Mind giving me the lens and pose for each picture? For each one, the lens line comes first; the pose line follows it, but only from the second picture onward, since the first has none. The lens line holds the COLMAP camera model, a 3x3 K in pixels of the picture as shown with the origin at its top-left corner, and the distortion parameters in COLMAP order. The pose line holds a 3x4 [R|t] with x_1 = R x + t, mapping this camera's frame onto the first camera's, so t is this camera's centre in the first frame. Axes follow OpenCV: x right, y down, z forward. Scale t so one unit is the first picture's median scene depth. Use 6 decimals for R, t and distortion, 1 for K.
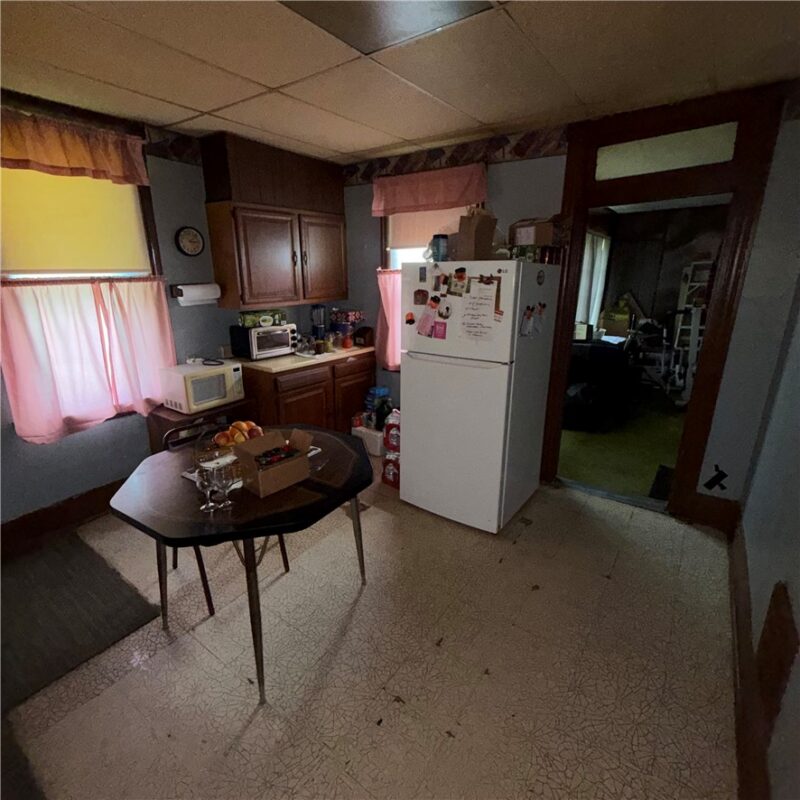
lens RADIAL K [[426.1, 0, 398.6], [0, 426.1, 400.3], [0, 0, 1]] dist [0.002899, -0.002079]
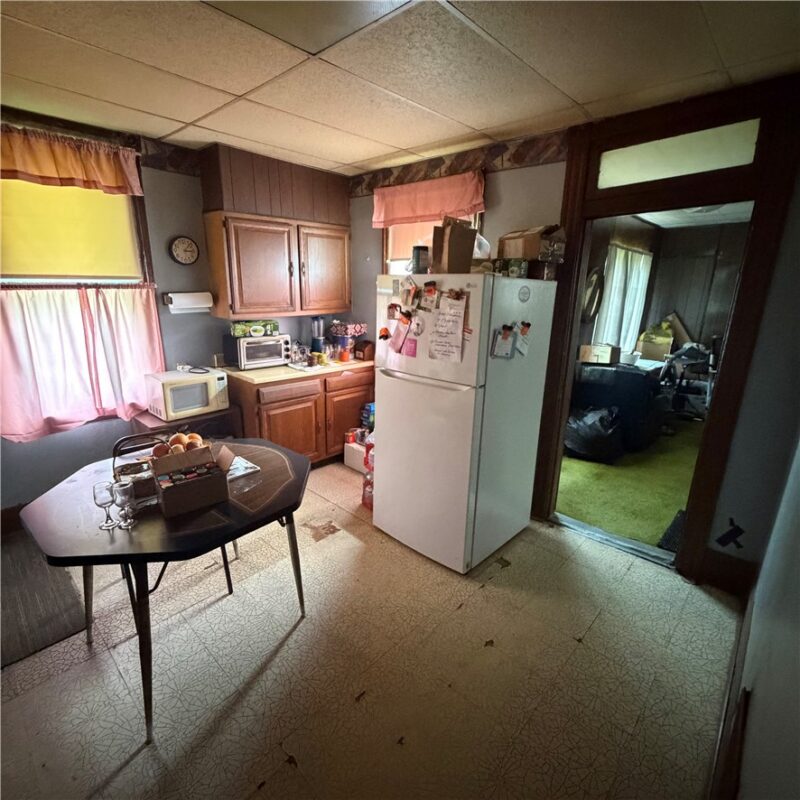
lens RADIAL K [[426.1, 0, 399.1], [0, 426.1, 400.0], [0, 0, 1]] dist [0.002899, -0.002079]
pose [[0.991663, 0.053509, -0.117222, 0.167629], [-0.057122, 0.997983, -0.027680, -0.020679], [0.115504, 0.034145, 0.992720, 0.070055]]
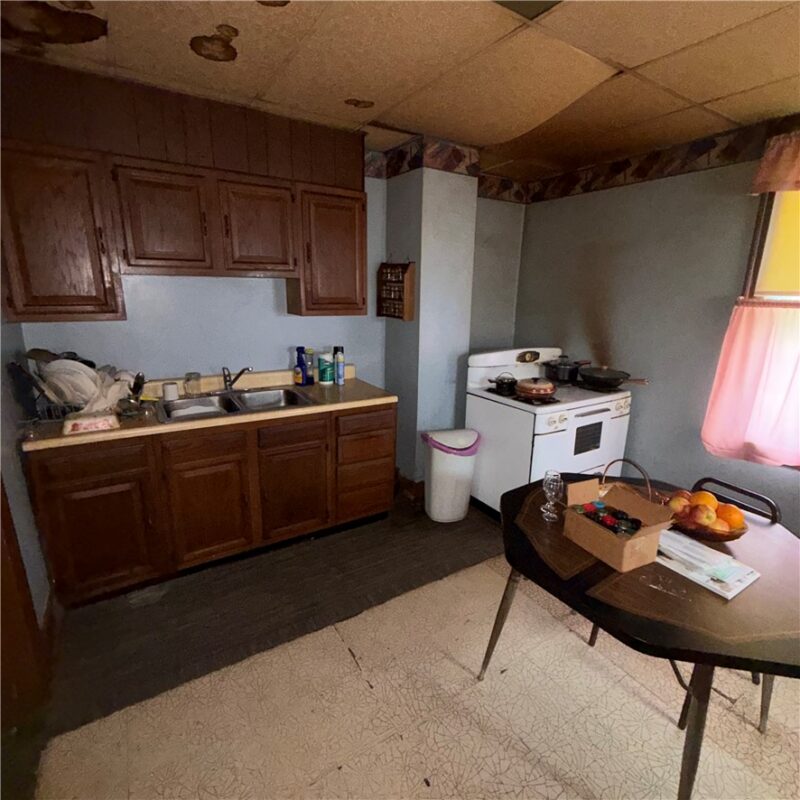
lens RADIAL K [[426.1, 0, 400.6], [0, 426.1, 396.7], [0, 0, 1]] dist [0.002899, -0.002079]
pose [[-0.376920, 0.234156, -0.896160, 0.331437], [-0.290431, 0.888848, 0.354399, -0.152663], [0.879535, 0.393853, -0.267019, 0.484994]]
